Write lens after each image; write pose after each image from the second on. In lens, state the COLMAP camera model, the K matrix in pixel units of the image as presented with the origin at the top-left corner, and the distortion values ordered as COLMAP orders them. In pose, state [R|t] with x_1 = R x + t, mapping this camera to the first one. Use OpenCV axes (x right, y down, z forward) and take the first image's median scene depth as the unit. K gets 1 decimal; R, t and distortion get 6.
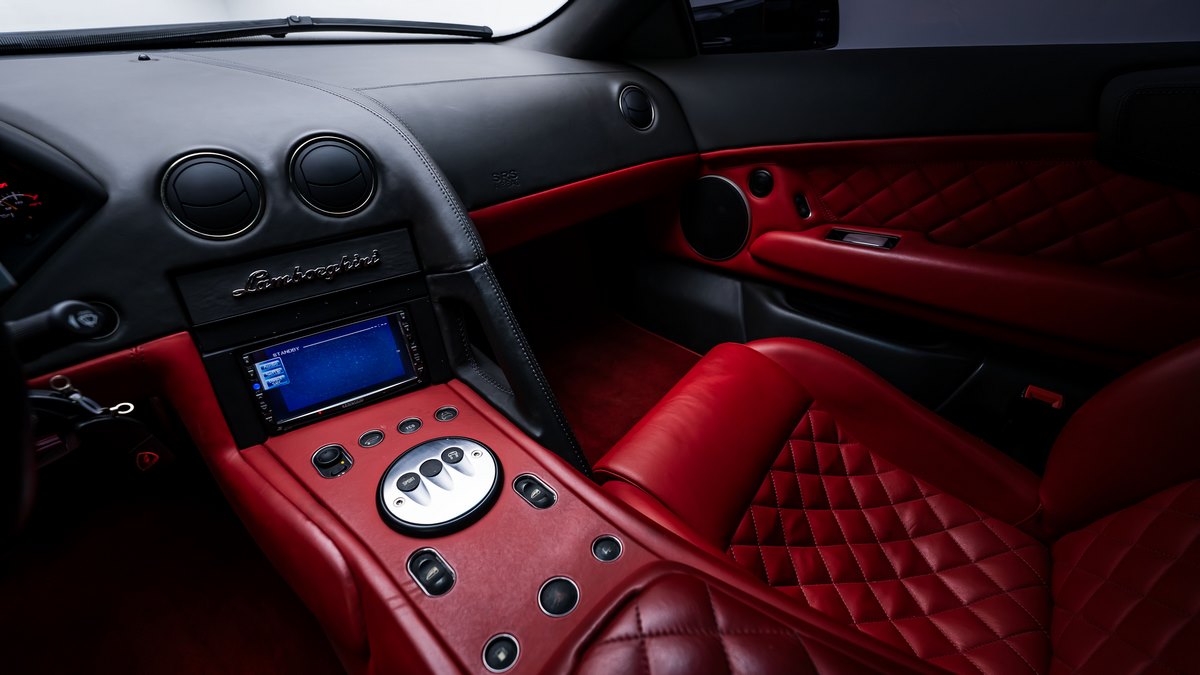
lens RADIAL K [[487.8, 0, 602.7], [0, 487.8, 332.0], [0, 0, 1]] dist [-0.028107, 0.000331]
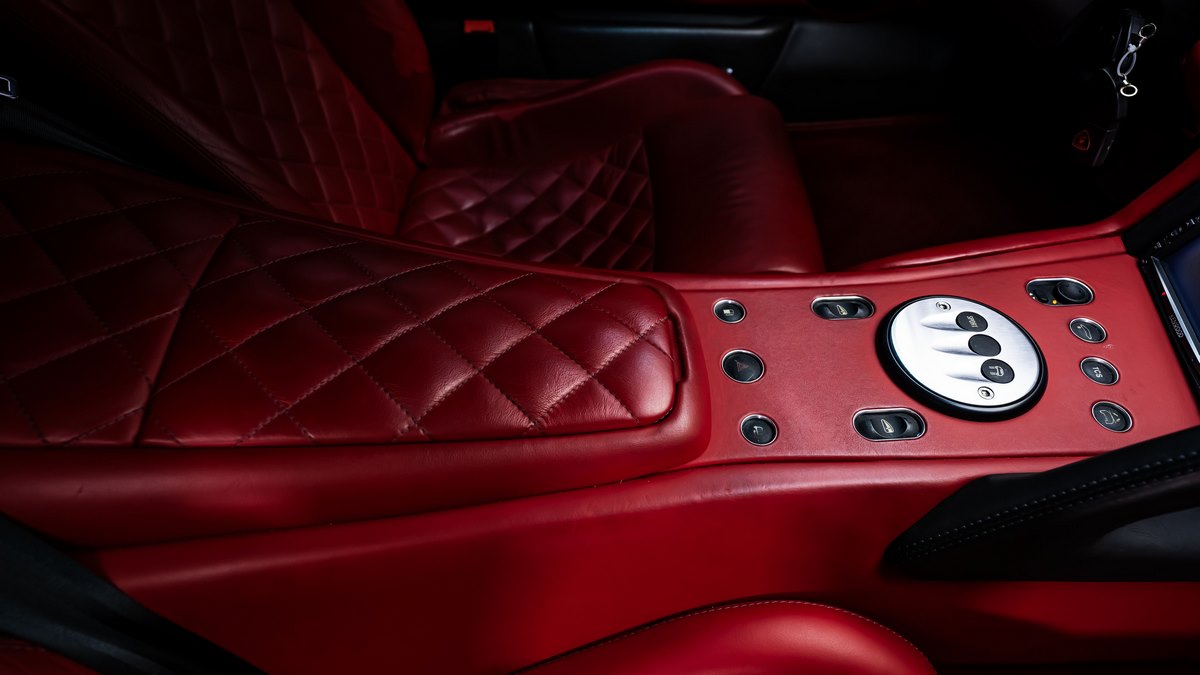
lens RADIAL K [[702.9, 0, 629.6], [0, 702.9, 338.7], [0, 0, 1]] dist [0.060344, 0.000544]
pose [[-0.671835, 0.544490, -0.502163, 0.410863], [-0.411192, 0.289730, 0.864279, -0.329859], [0.616083, 0.787138, 0.029239, 0.431642]]
